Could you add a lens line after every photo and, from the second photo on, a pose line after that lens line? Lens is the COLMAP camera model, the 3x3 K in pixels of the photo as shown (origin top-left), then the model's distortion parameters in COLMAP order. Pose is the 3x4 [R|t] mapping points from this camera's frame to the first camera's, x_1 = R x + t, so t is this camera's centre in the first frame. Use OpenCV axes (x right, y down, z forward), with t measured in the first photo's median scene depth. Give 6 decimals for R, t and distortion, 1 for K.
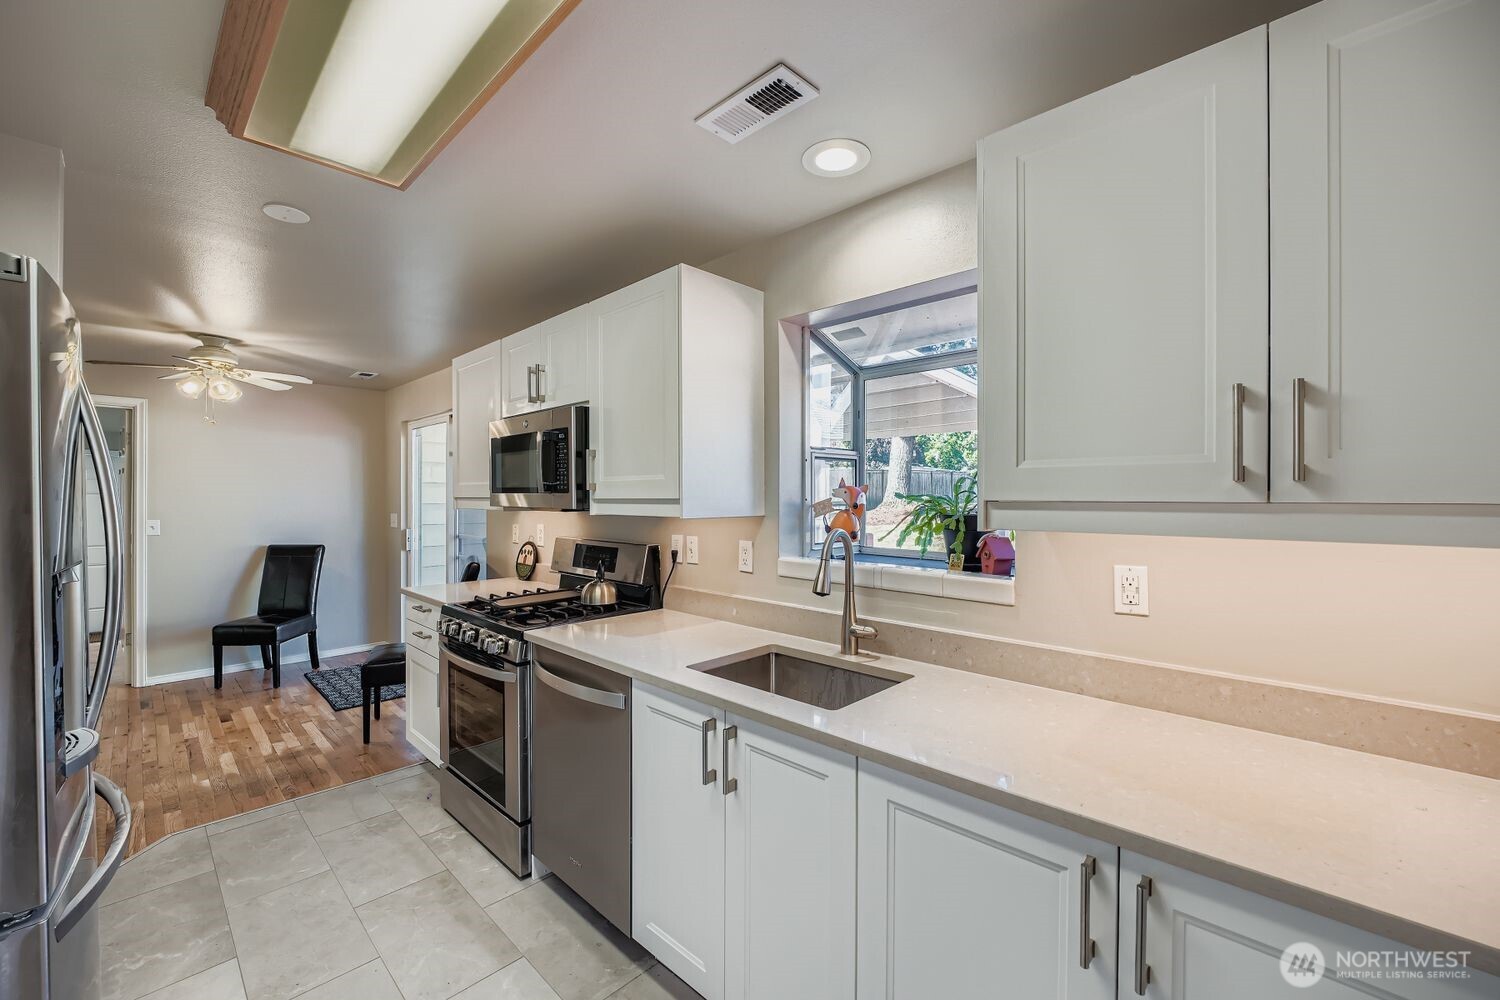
lens RADIAL K [[618.5, 0, 745.3], [0, 618.5, 499.5], [0, 0, 1]] dist [-0.007122, -0.000234]
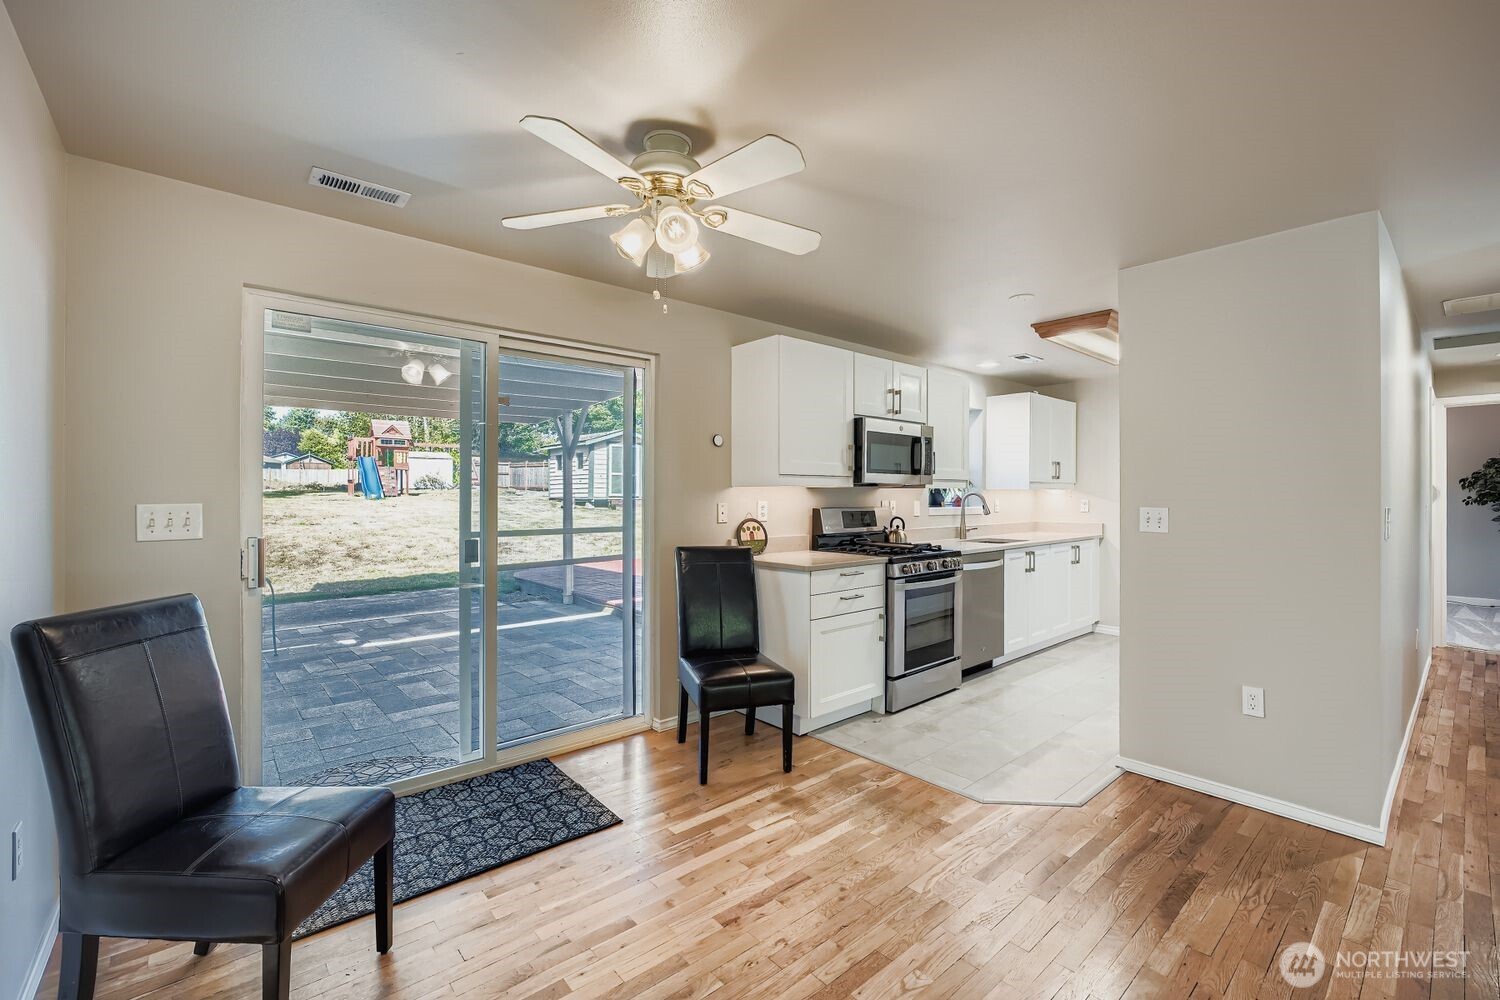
lens RADIAL K [[618.5, 0, 757.8], [0, 618.5, 497.0], [0, 0, 1]] dist [-0.007122, -0.000234]
pose [[0.077104, -0.009624, 0.996977, -1.479850], [-0.001015, 0.999952, 0.009731, 0.023795], [-0.997023, -0.001762, 0.077091, 0.968370]]
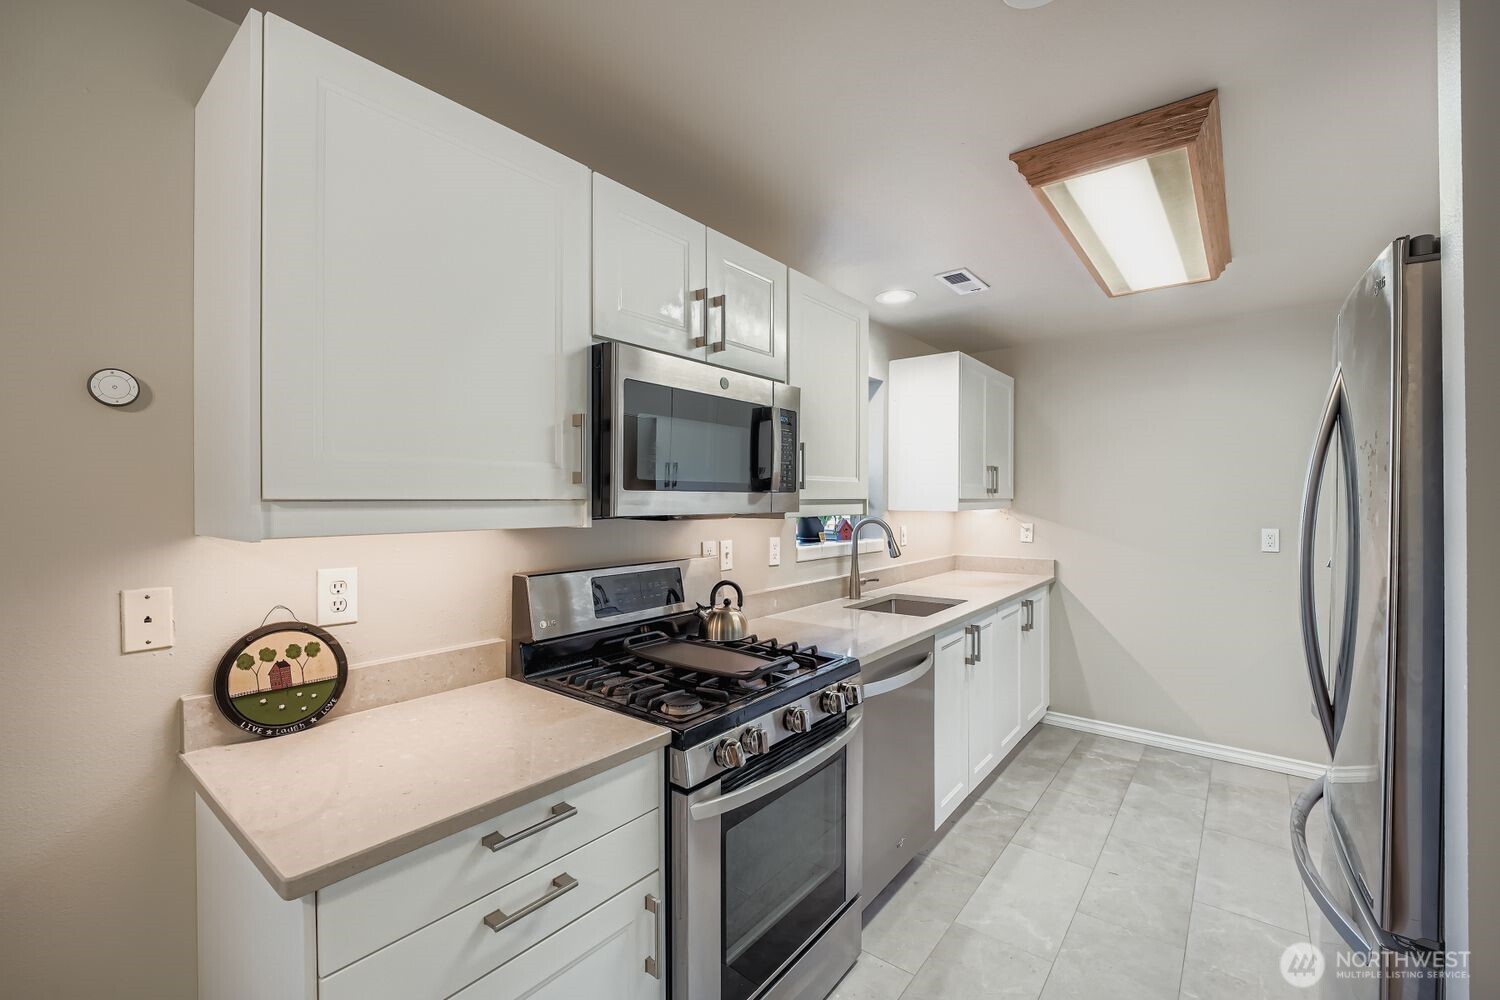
lens RADIAL K [[618.5, 0, 757.1], [0, 618.5, 504.7], [0, 0, 1]] dist [-0.007122, -0.000234]
pose [[-0.106898, -0.011301, 0.994206, -0.778120], [0.003330, 0.999926, 0.011724, -0.003679], [-0.994264, 0.004564, -0.106852, 0.813242]]
